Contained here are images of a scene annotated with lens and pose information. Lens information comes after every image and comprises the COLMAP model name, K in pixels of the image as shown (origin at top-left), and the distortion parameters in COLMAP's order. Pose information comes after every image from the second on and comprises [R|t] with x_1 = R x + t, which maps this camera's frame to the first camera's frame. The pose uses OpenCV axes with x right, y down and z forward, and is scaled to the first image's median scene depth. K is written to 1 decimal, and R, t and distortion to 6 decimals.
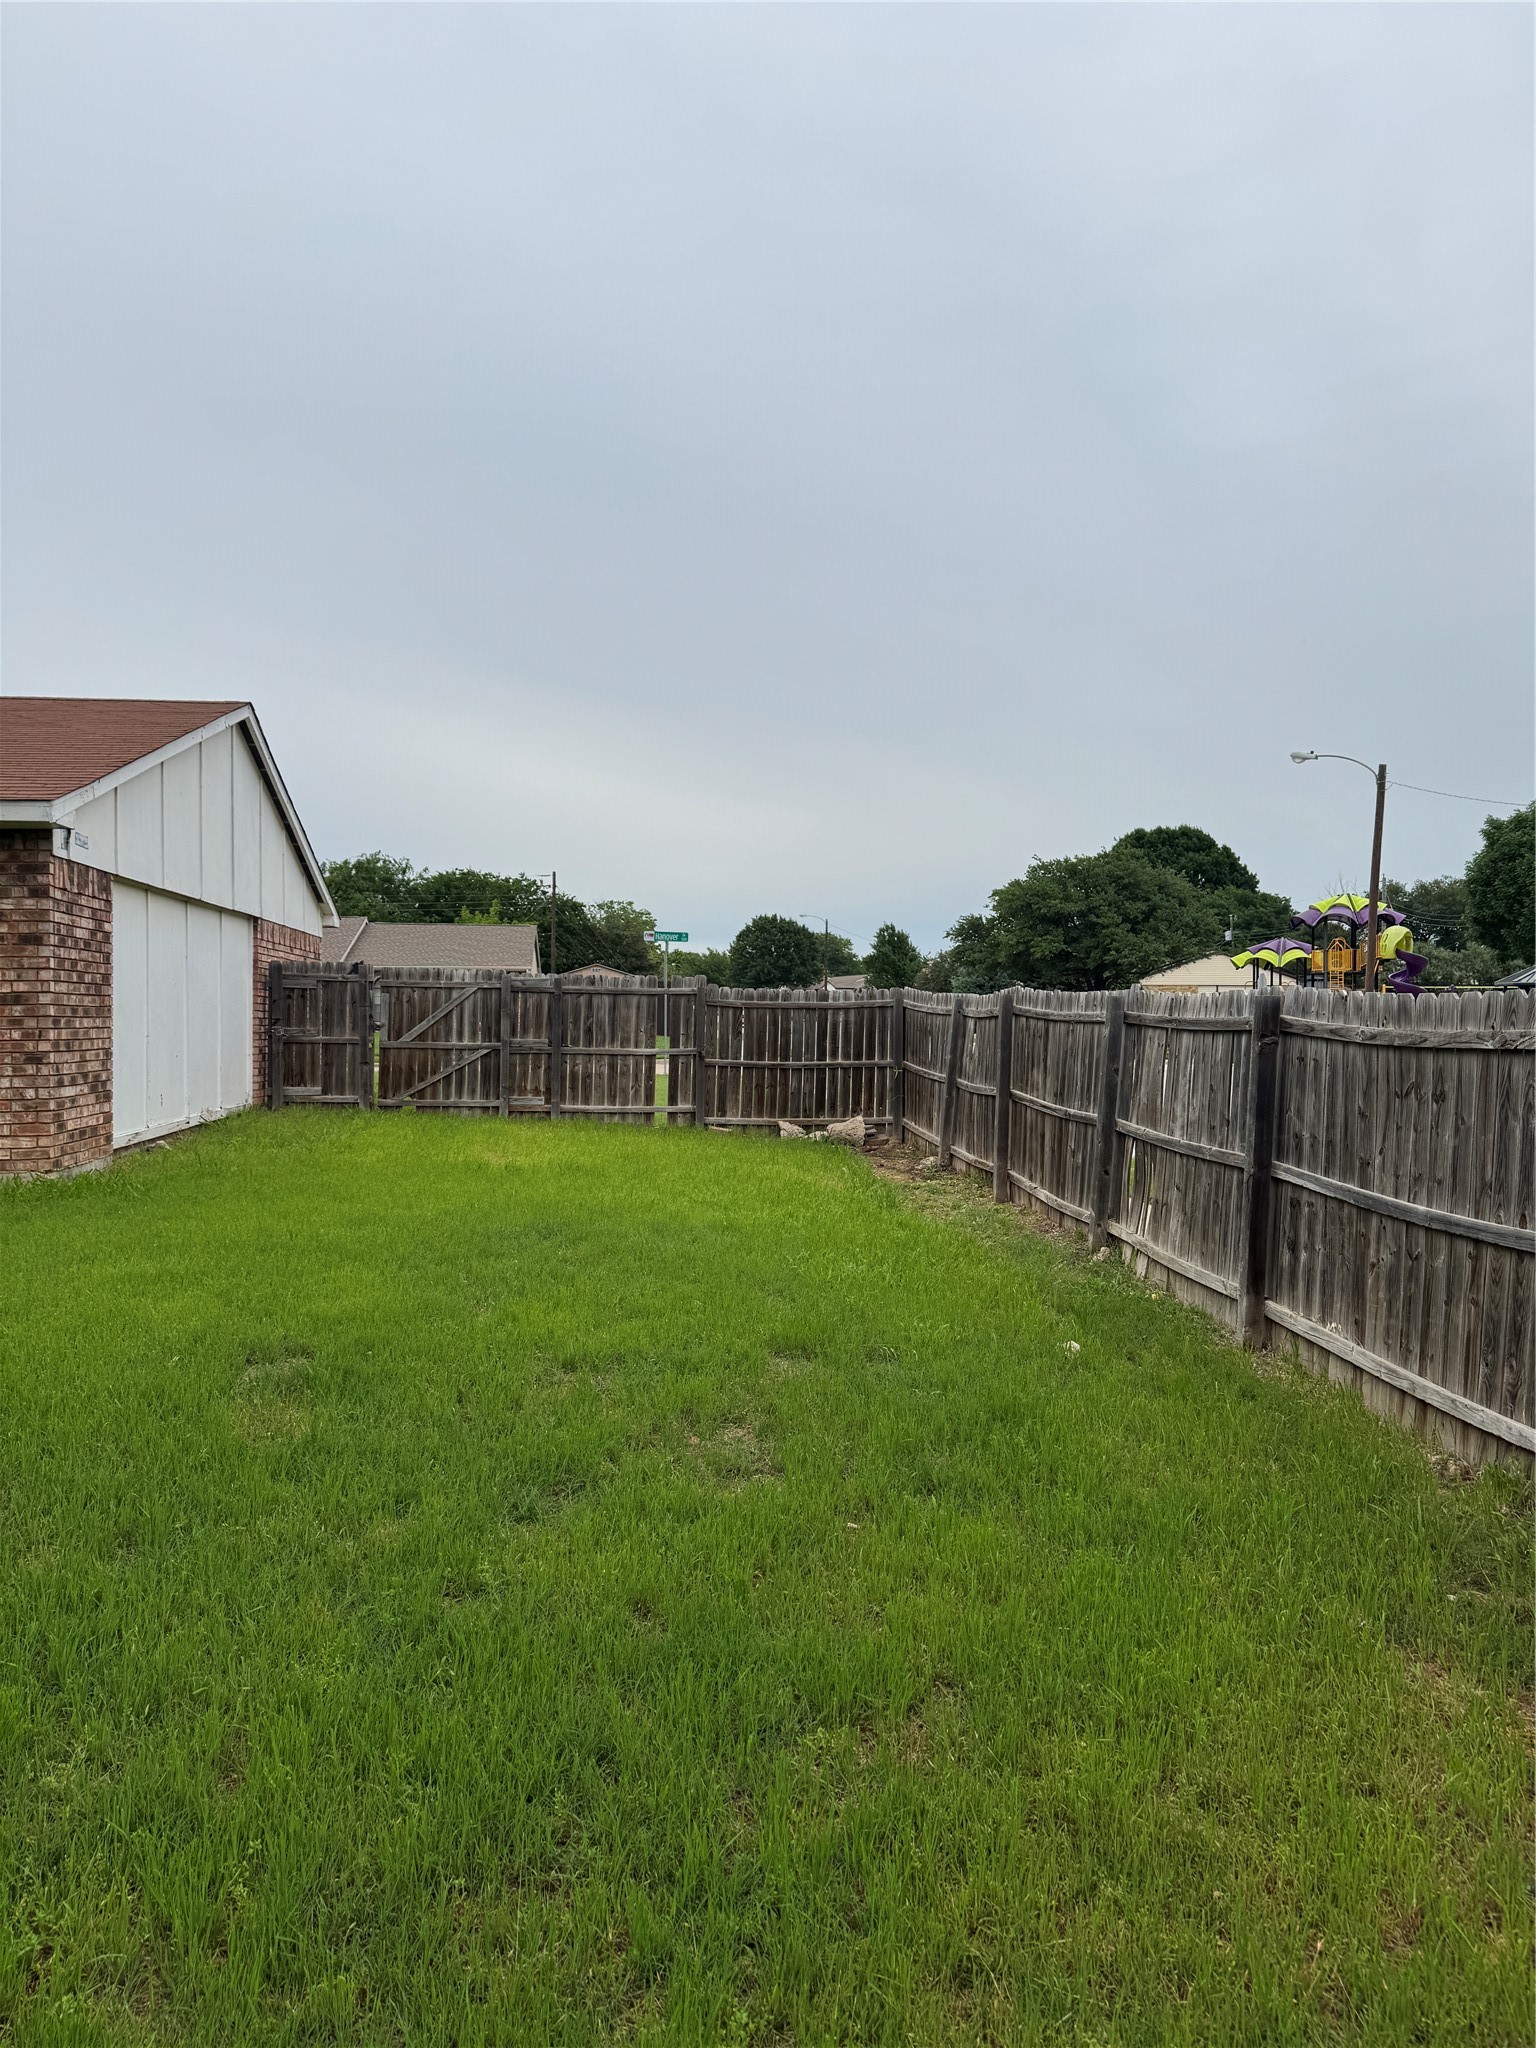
lens RADIAL K [[1415.7, 0, 768.0], [0, 1415.7, 1024.0], [0, 0, 1]] dist [0.117909, -0.165609]
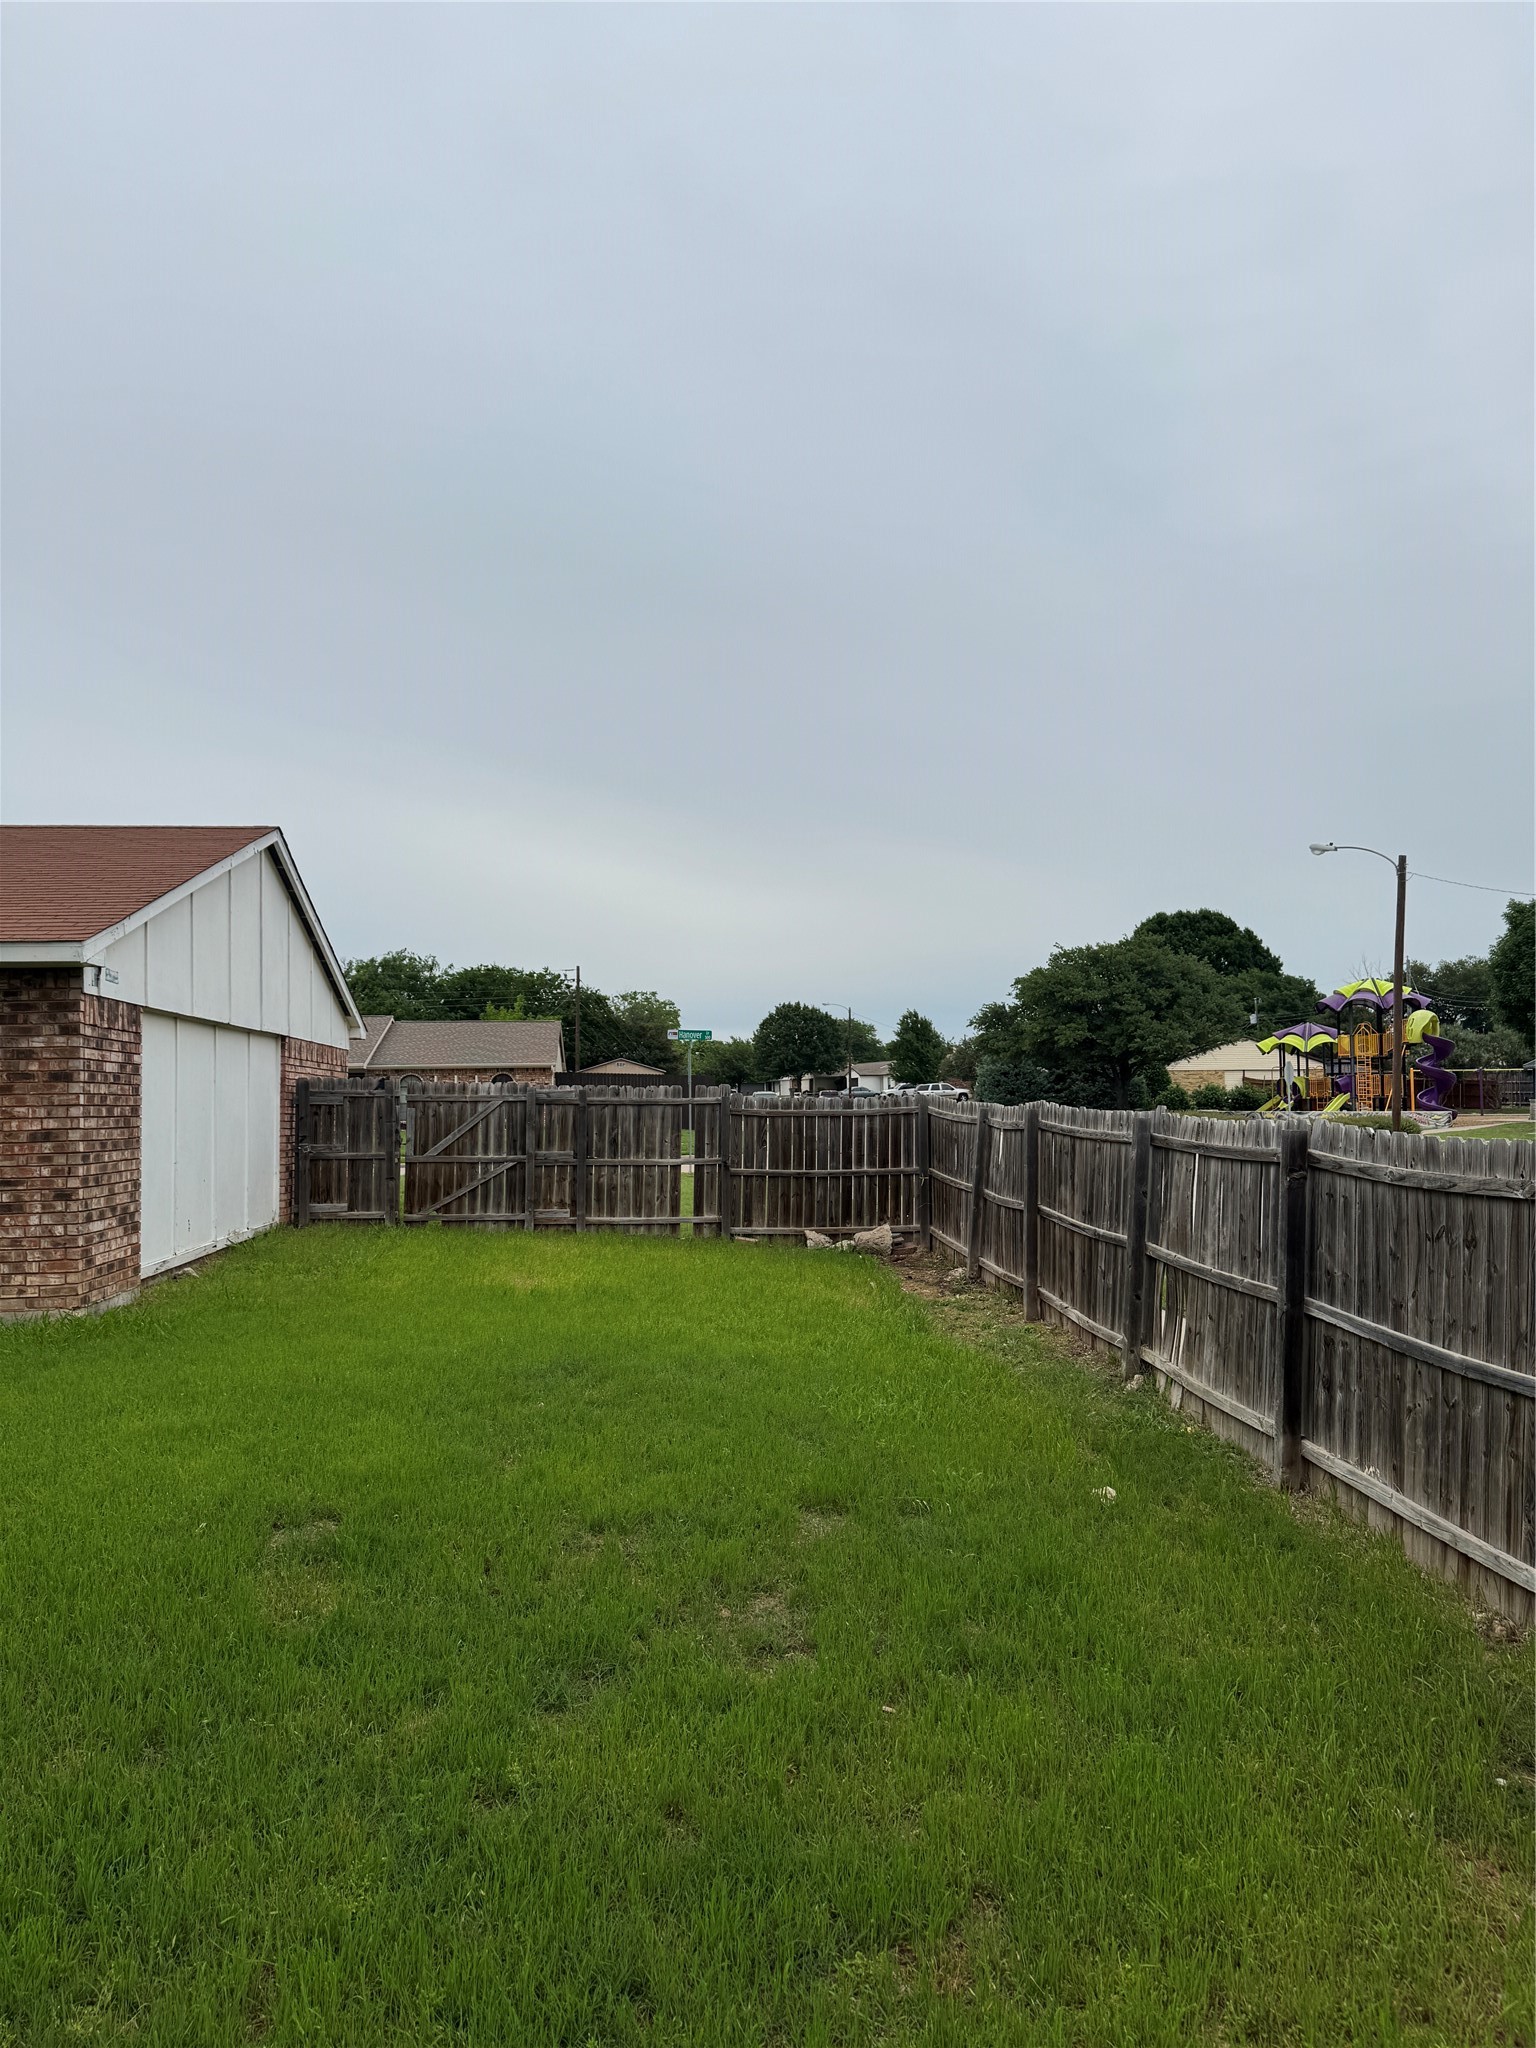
lens RADIAL K [[1419.1, 0, 777.0], [0, 1419.1, 1051.7], [0, 0, 1]] dist [0.093864, -0.105270]
pose [[0.999832, -0.015025, -0.010534, 0.000151], [0.014576, 0.999036, -0.041414, -0.015921], [0.011146, 0.041253, 0.999087, -0.001287]]
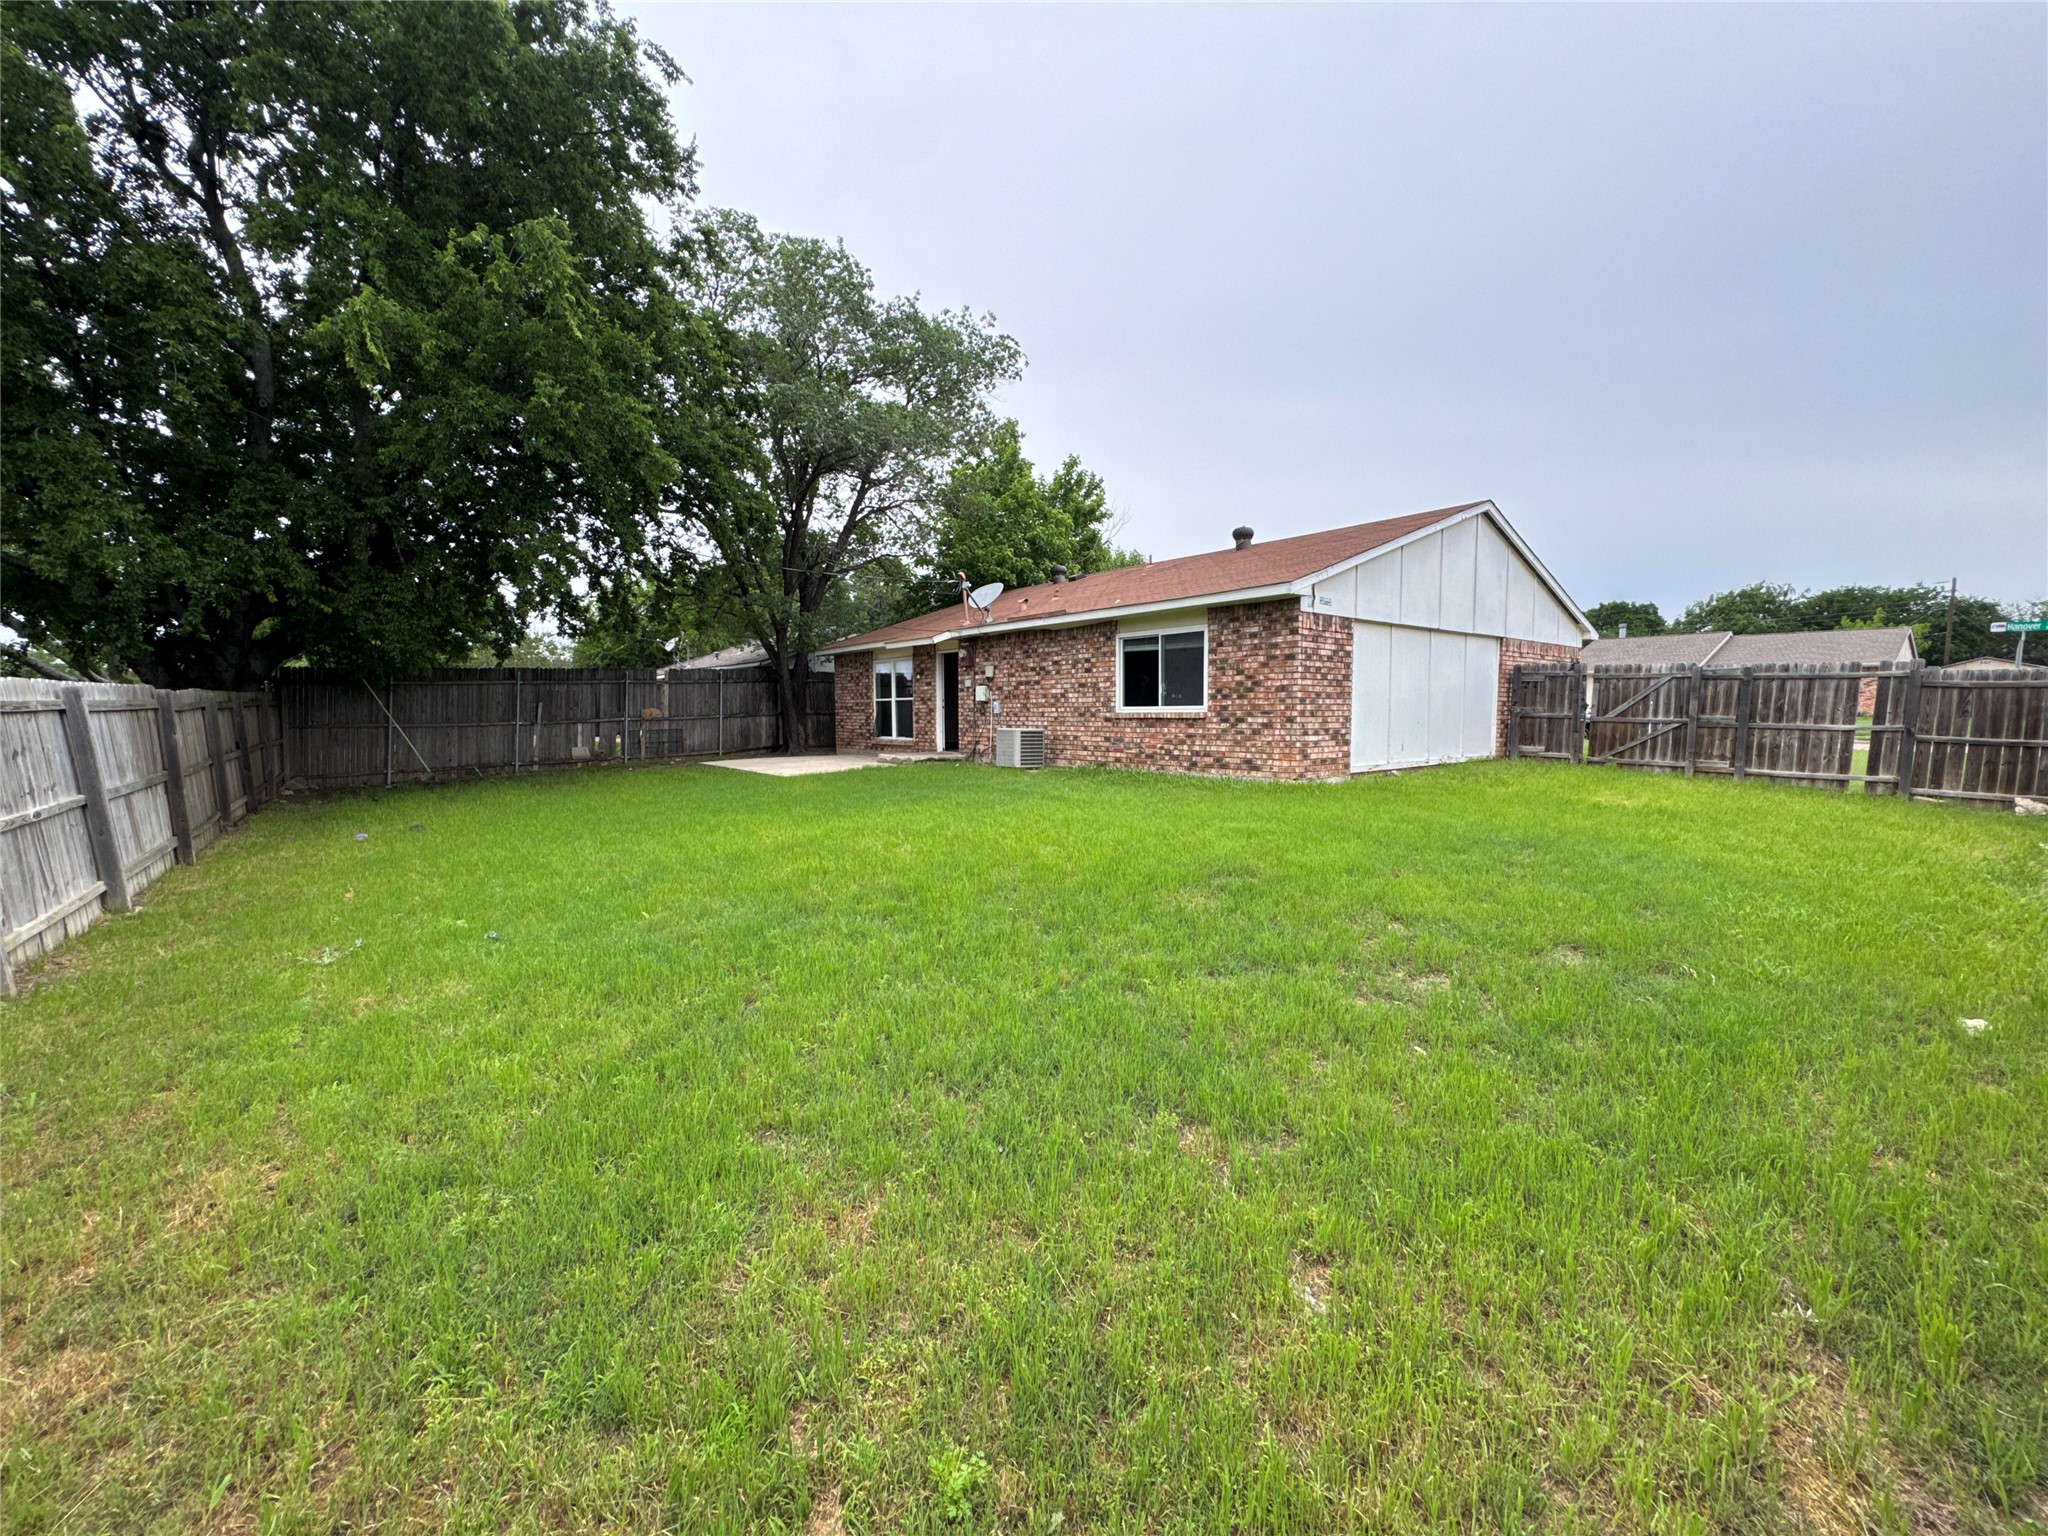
lens RADIAL K [[822.7, 0, 1028.3], [0, 822.7, 762.3], [0, 0, 1]] dist [0.000629, 0.000099]
pose [[0.527592, 0.054184, -0.847768, 0.137731], [-0.002591, 0.998062, 0.062177, 0.007862], [0.849494, -0.030608, 0.526709, 0.077491]]
